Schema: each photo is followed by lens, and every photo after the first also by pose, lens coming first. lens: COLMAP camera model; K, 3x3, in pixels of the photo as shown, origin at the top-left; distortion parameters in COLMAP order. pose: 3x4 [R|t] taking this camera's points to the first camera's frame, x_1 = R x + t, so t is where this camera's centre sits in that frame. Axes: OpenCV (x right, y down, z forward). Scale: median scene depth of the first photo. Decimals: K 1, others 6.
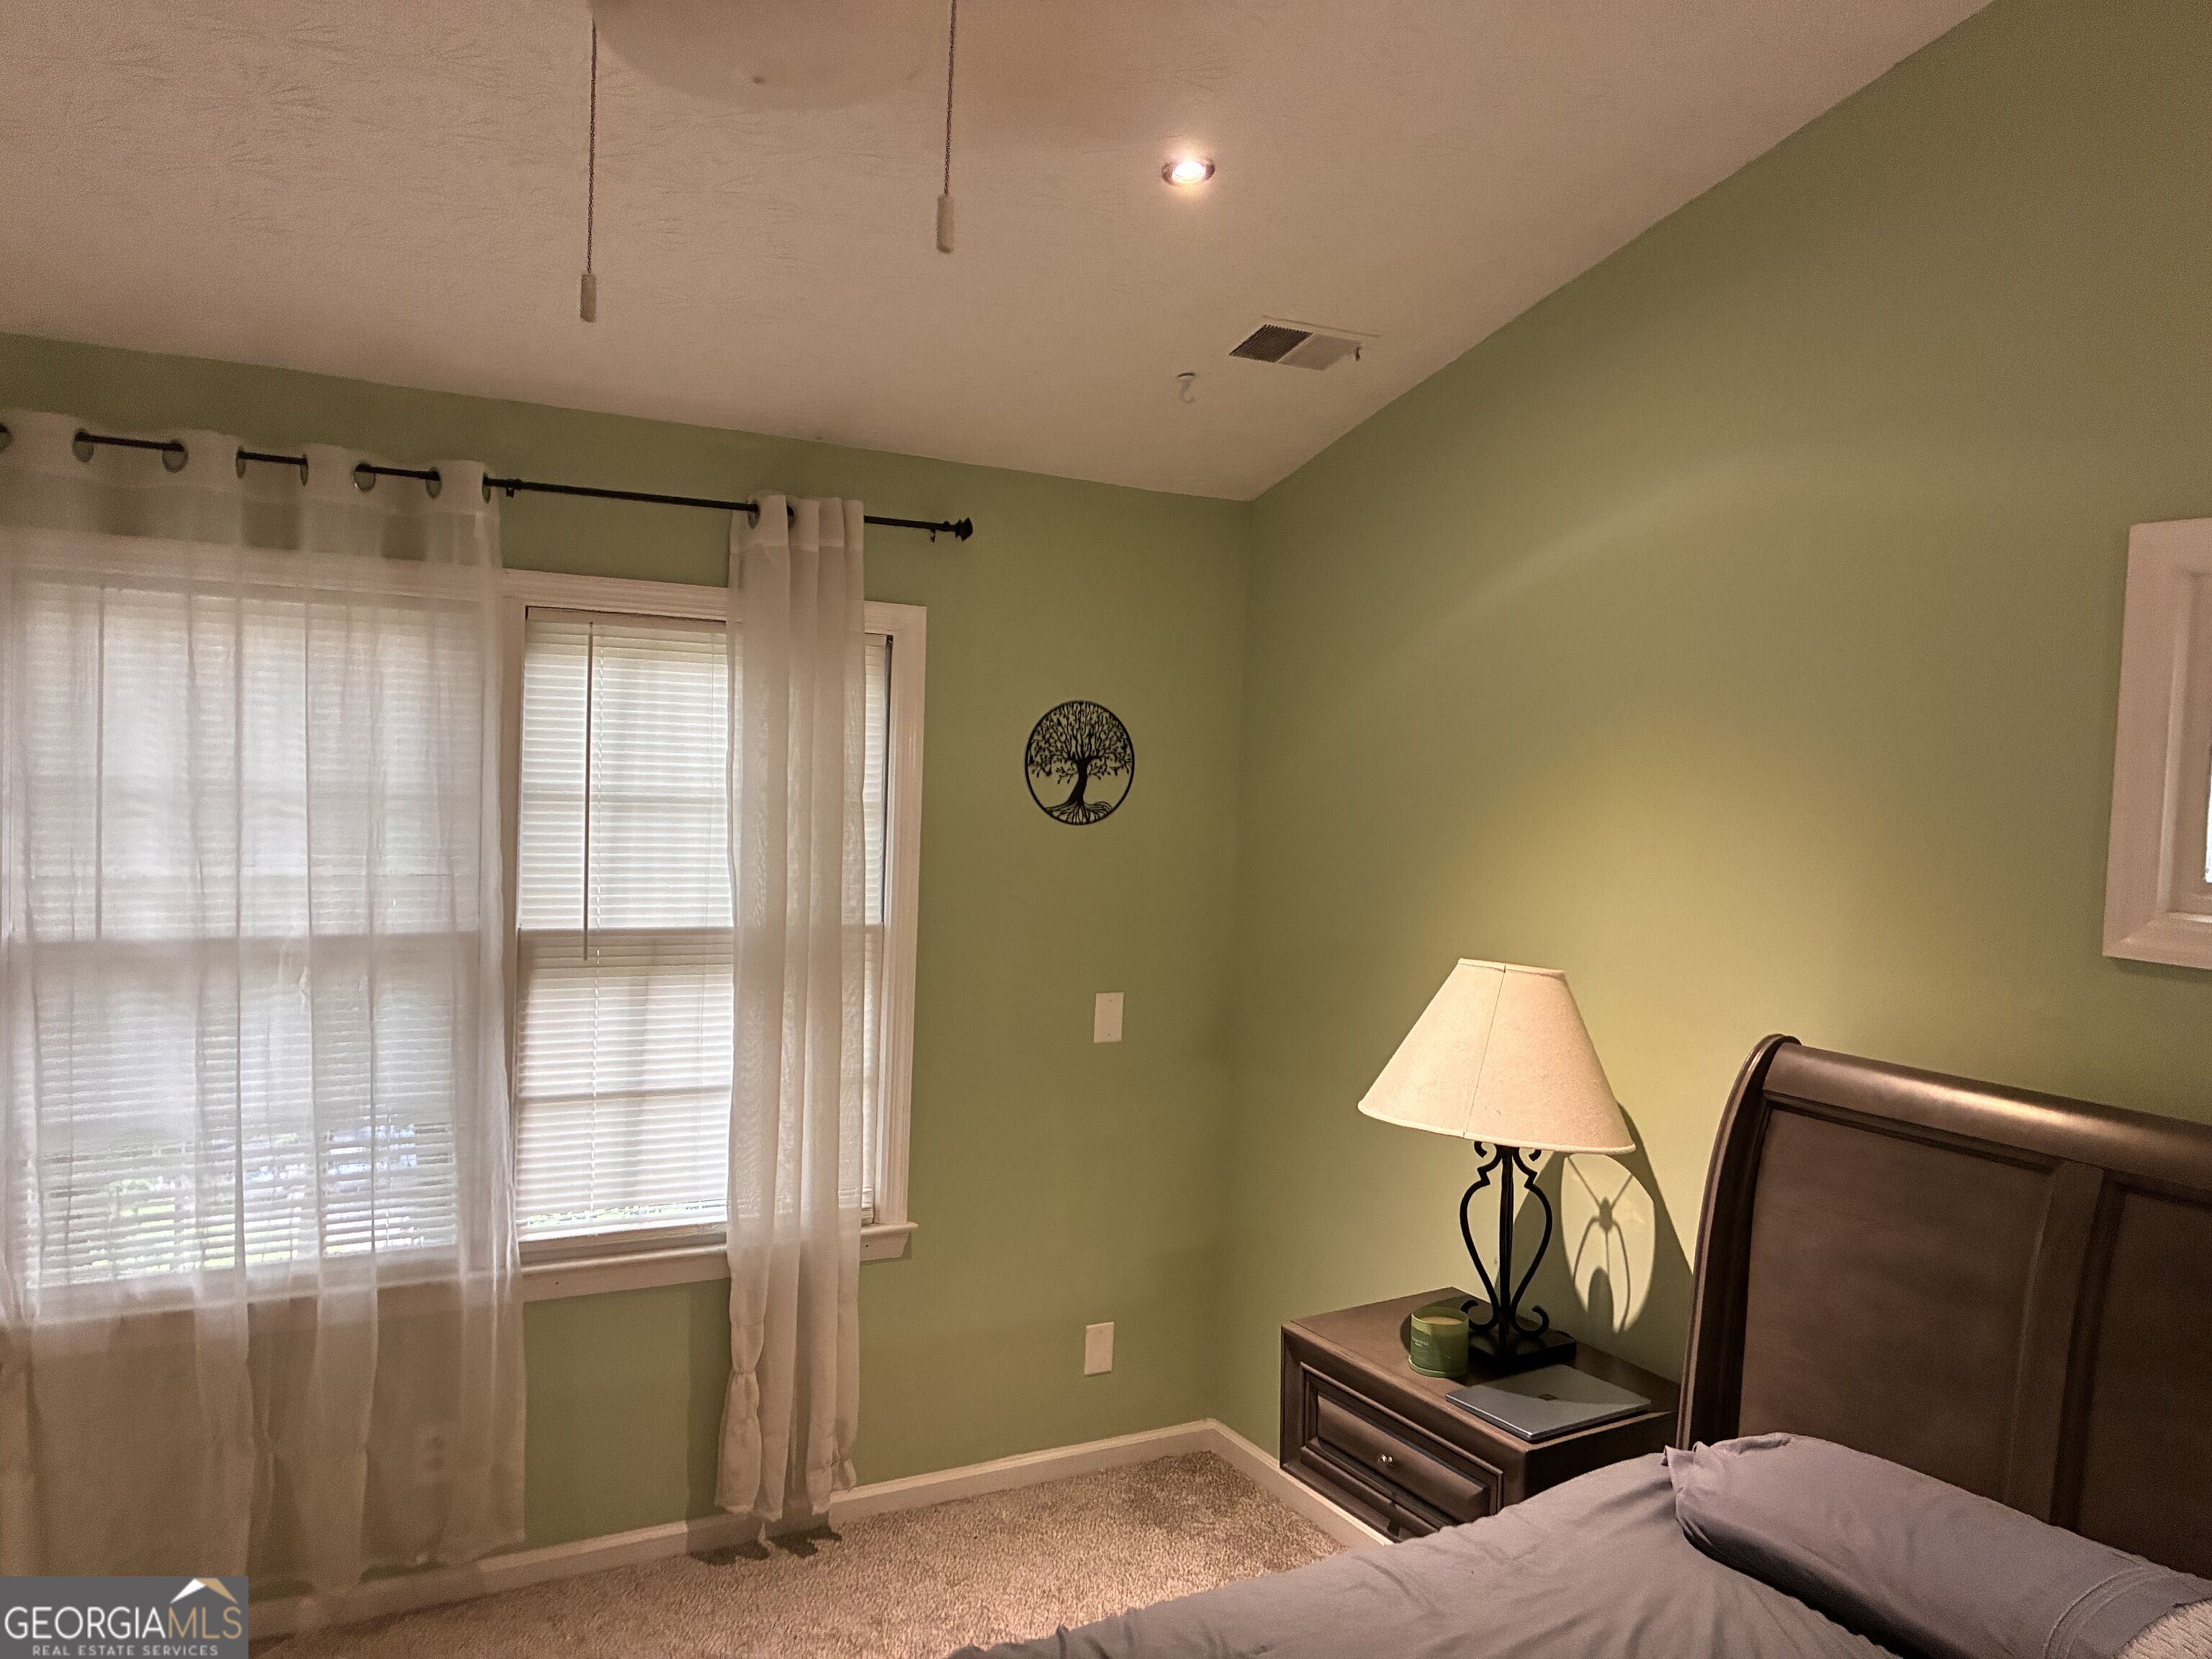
lens RADIAL K [[1662.2, 0, 1114.1], [0, 1662.2, 837.1], [0, 0, 1]] dist [0.051140, -0.098495]
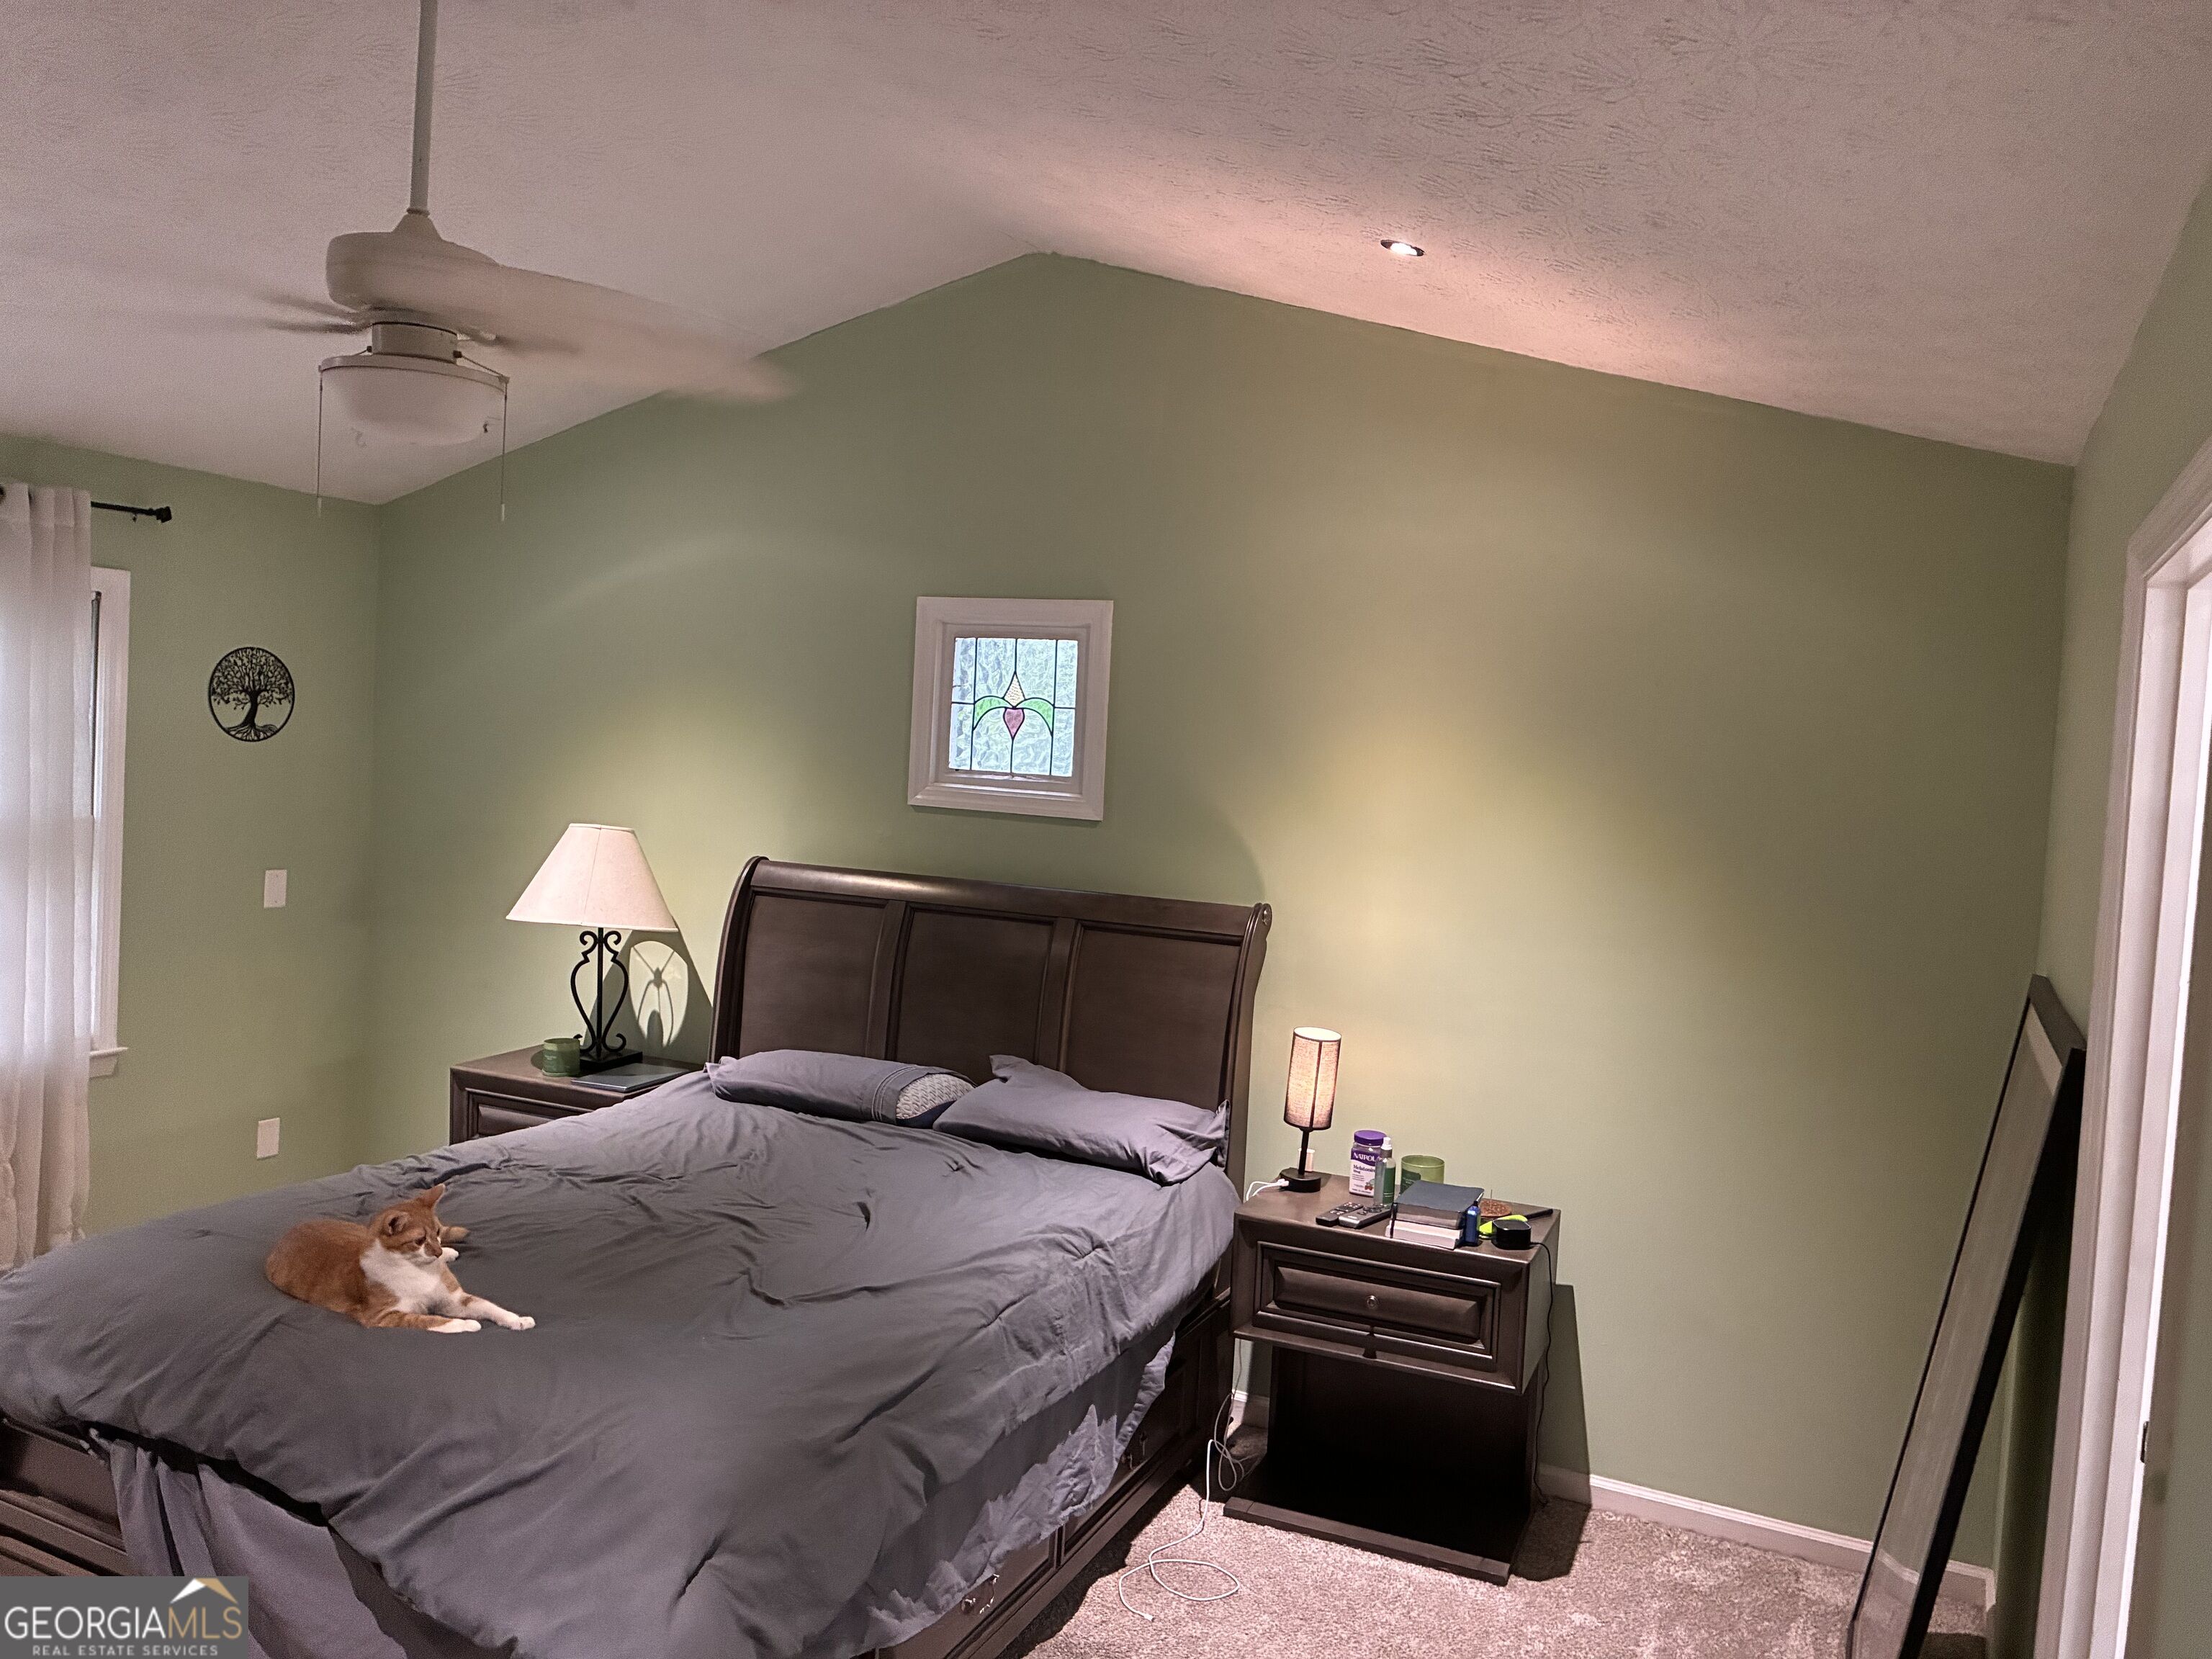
lens RADIAL K [[1662.2, 0, 1114.1], [0, 1662.2, 837.1], [0, 0, 1]] dist [0.051140, -0.098495]
pose [[0.824545, -0.022763, 0.565338, -0.265596], [0.001923, 0.999297, 0.037432, 0.025726], [-0.565793, -0.029777, 0.824010, -0.616963]]
